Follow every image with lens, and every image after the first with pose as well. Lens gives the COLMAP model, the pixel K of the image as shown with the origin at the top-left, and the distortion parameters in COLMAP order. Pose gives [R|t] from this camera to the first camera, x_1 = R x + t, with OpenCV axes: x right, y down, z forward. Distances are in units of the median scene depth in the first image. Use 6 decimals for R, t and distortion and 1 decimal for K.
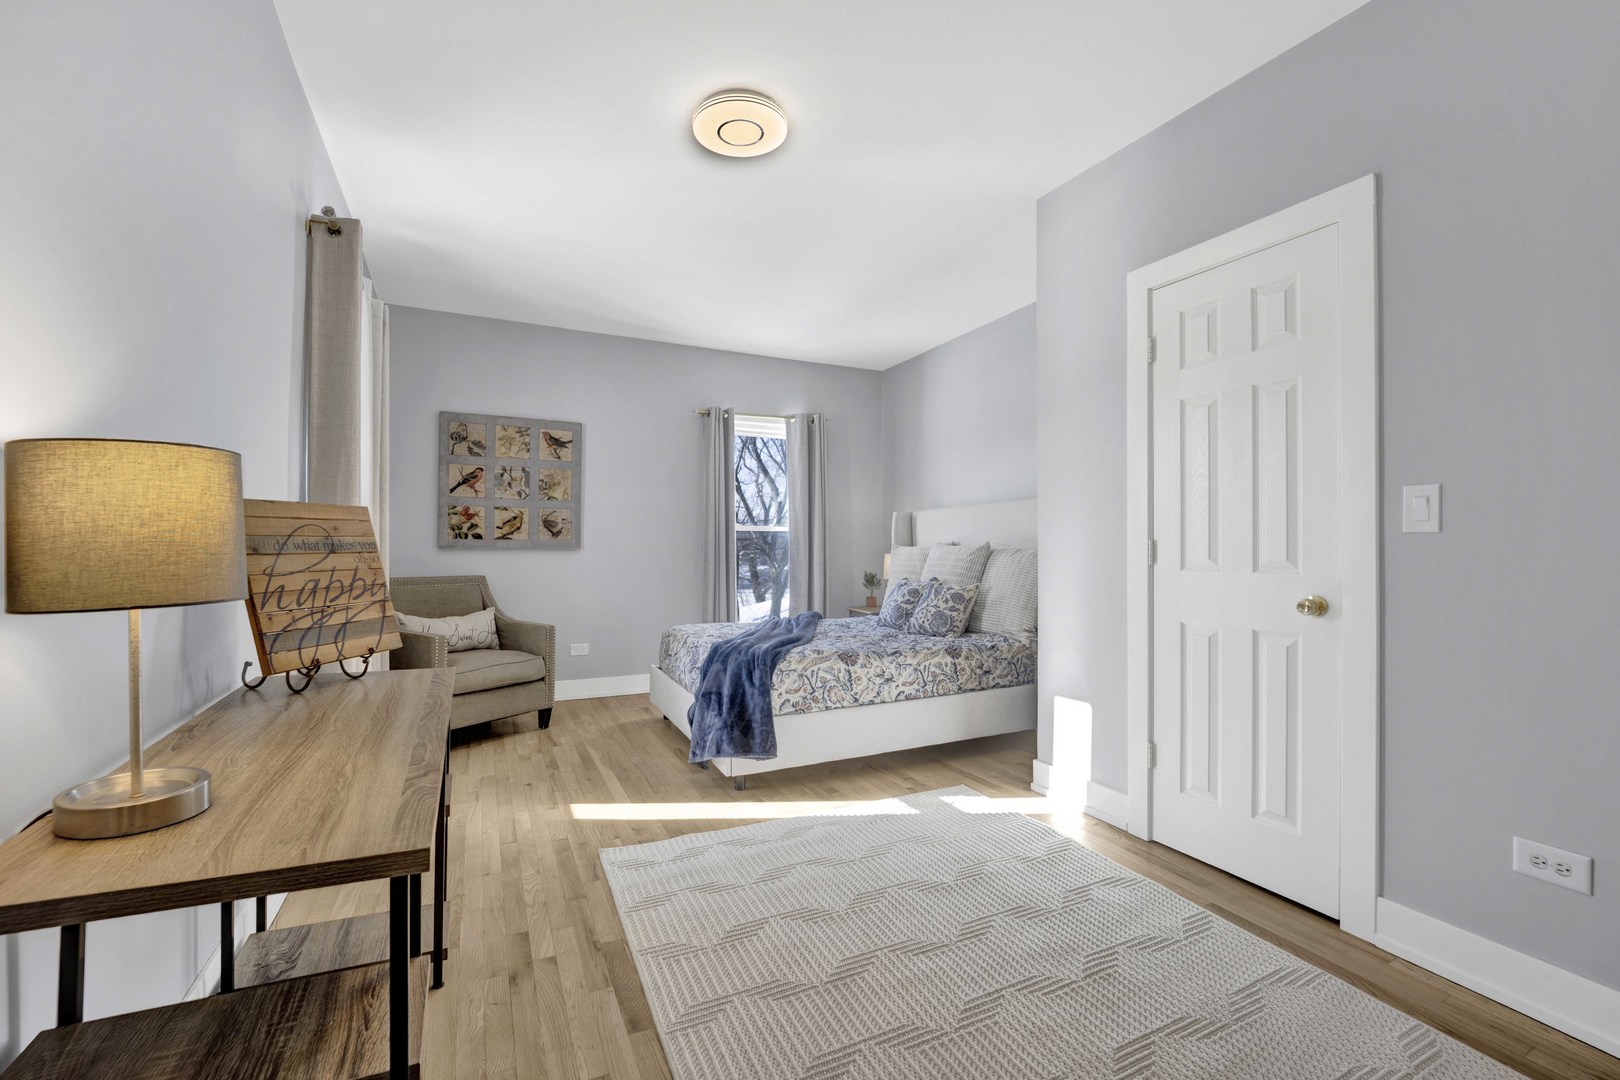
lens RADIAL K [[682.2, 0, 812.6], [0, 682.2, 548.7], [0, 0, 1]] dist [-0.021821, -0.000434]
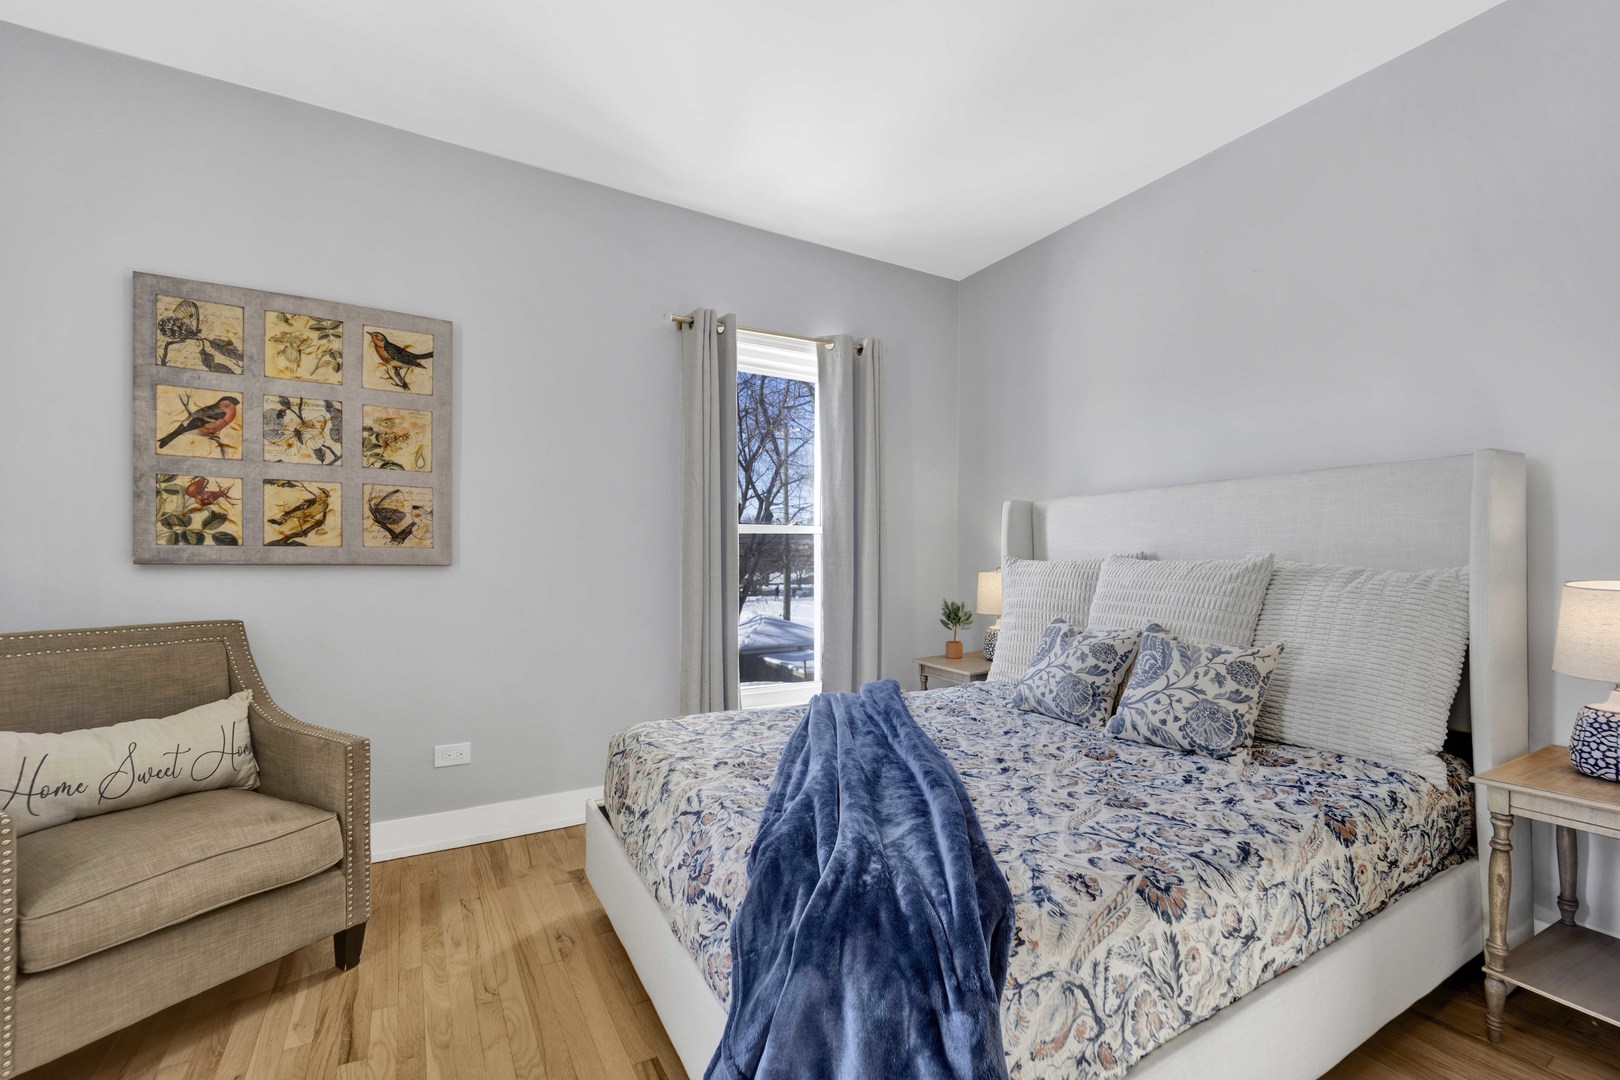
lens RADIAL K [[681.9, 0, 779.2], [0, 681.9, 569.3], [0, 0, 1]] dist [-0.033904, -0.000141]
pose [[0.999453, 0.001939, 0.033006, -0.115984], [-0.002592, 0.999802, 0.019754, -0.007386], [-0.032961, -0.019829, 0.999260, 0.513526]]
